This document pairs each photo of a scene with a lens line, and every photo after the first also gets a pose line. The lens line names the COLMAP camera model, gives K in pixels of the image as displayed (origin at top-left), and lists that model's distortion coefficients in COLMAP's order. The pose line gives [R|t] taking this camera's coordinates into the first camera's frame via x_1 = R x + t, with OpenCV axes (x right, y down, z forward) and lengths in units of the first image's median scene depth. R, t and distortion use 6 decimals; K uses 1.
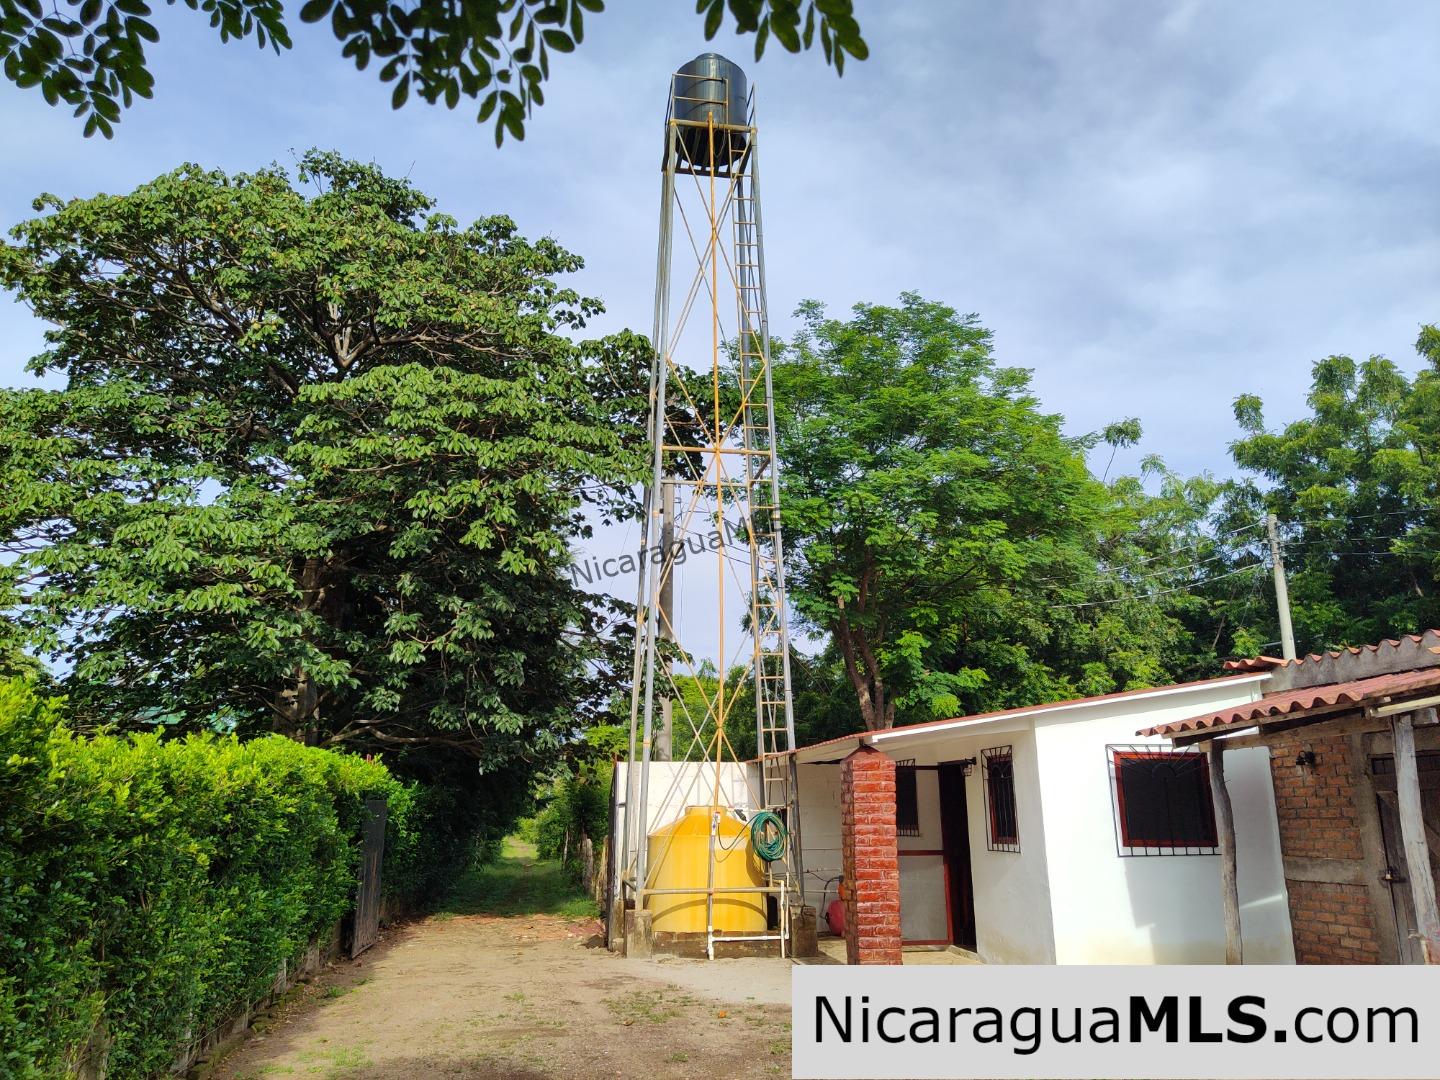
lens RADIAL K [[1036.5, 0, 728.7], [0, 1036.5, 531.9], [0, 0, 1]] dist [0.107902, -0.164203]
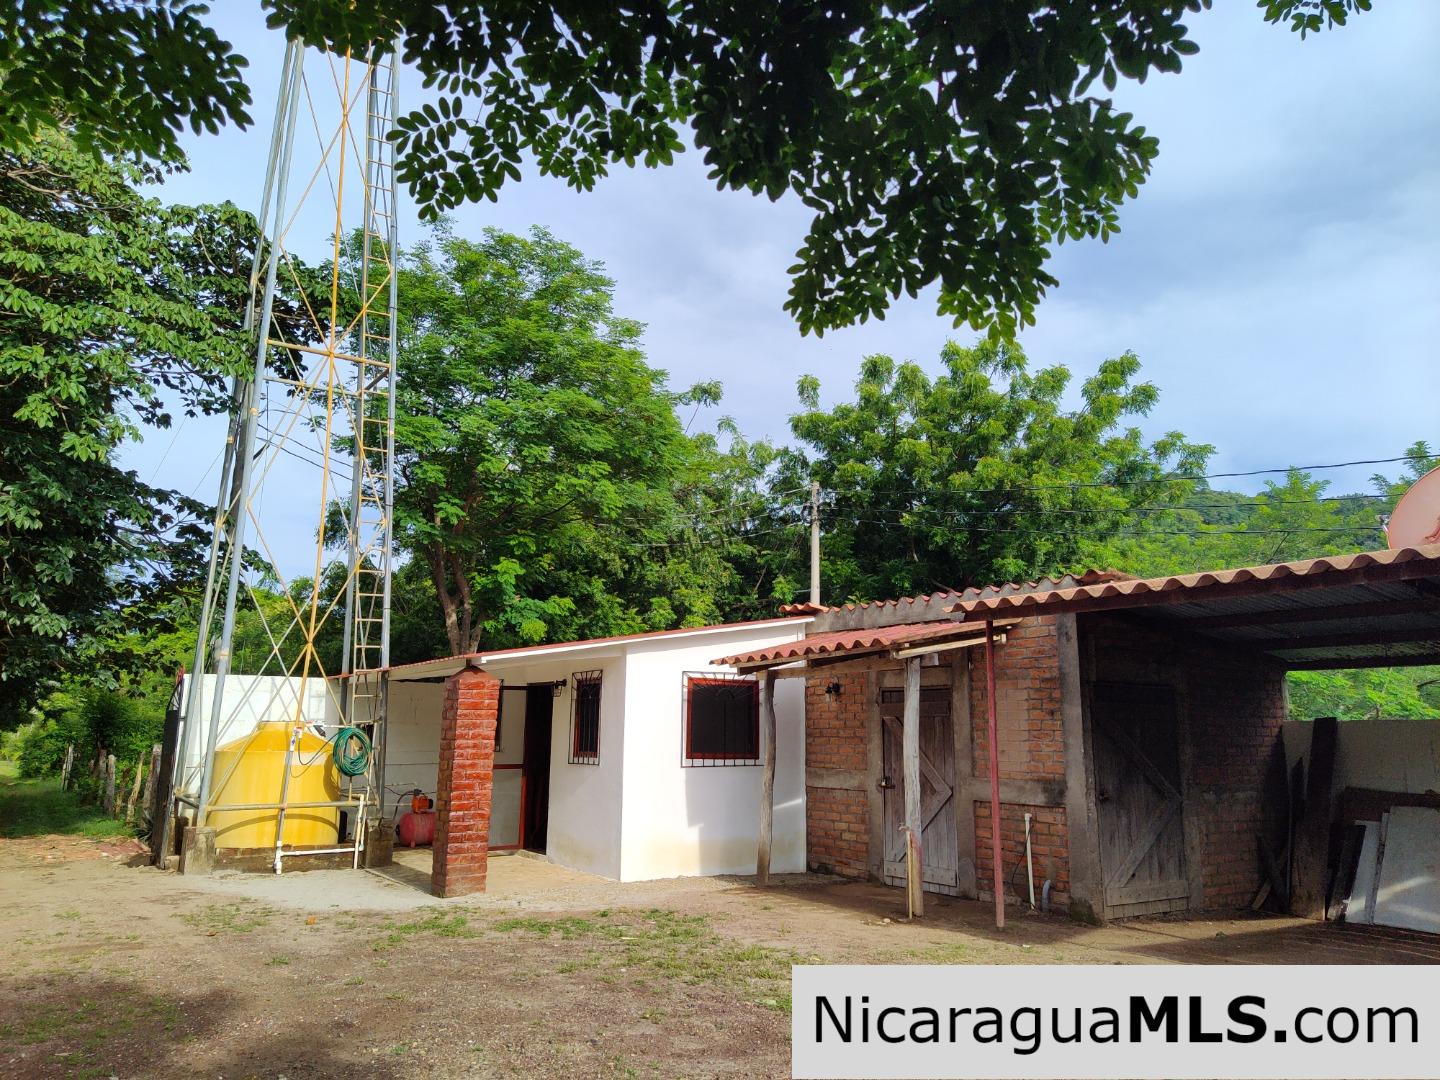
lens RADIAL K [[1038.4, 0, 710.0], [0, 1038.4, 532.0], [0, 0, 1]] dist [0.109155, -0.155784]
pose [[0.916612, 0.089795, 0.389562, -0.050812], [-0.118146, 0.991767, 0.049385, -0.005485], [-0.381920, -0.091293, 0.919675, -0.029523]]
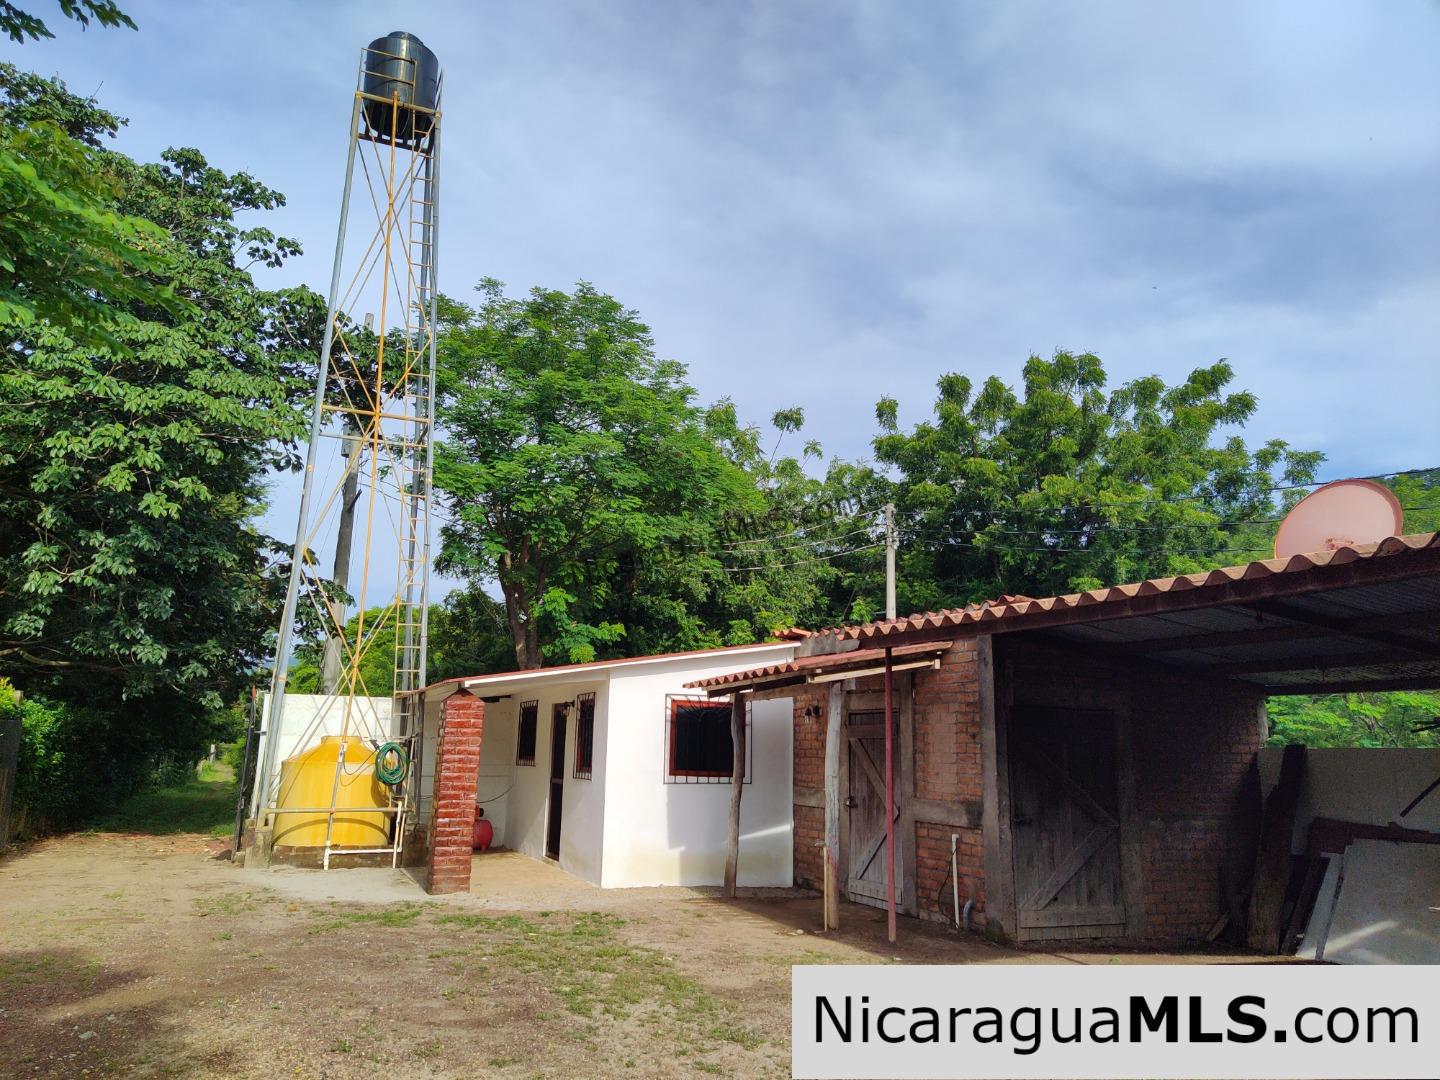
lens RADIAL K [[1038.4, 0, 710.0], [0, 1038.4, 532.0], [0, 0, 1]] dist [0.109155, -0.155784]
pose [[0.976403, 0.070554, 0.204108, 0.108105], [-0.083055, 0.995117, 0.053333, -0.041036], [-0.199348, -0.069026, 0.977495, -0.140401]]
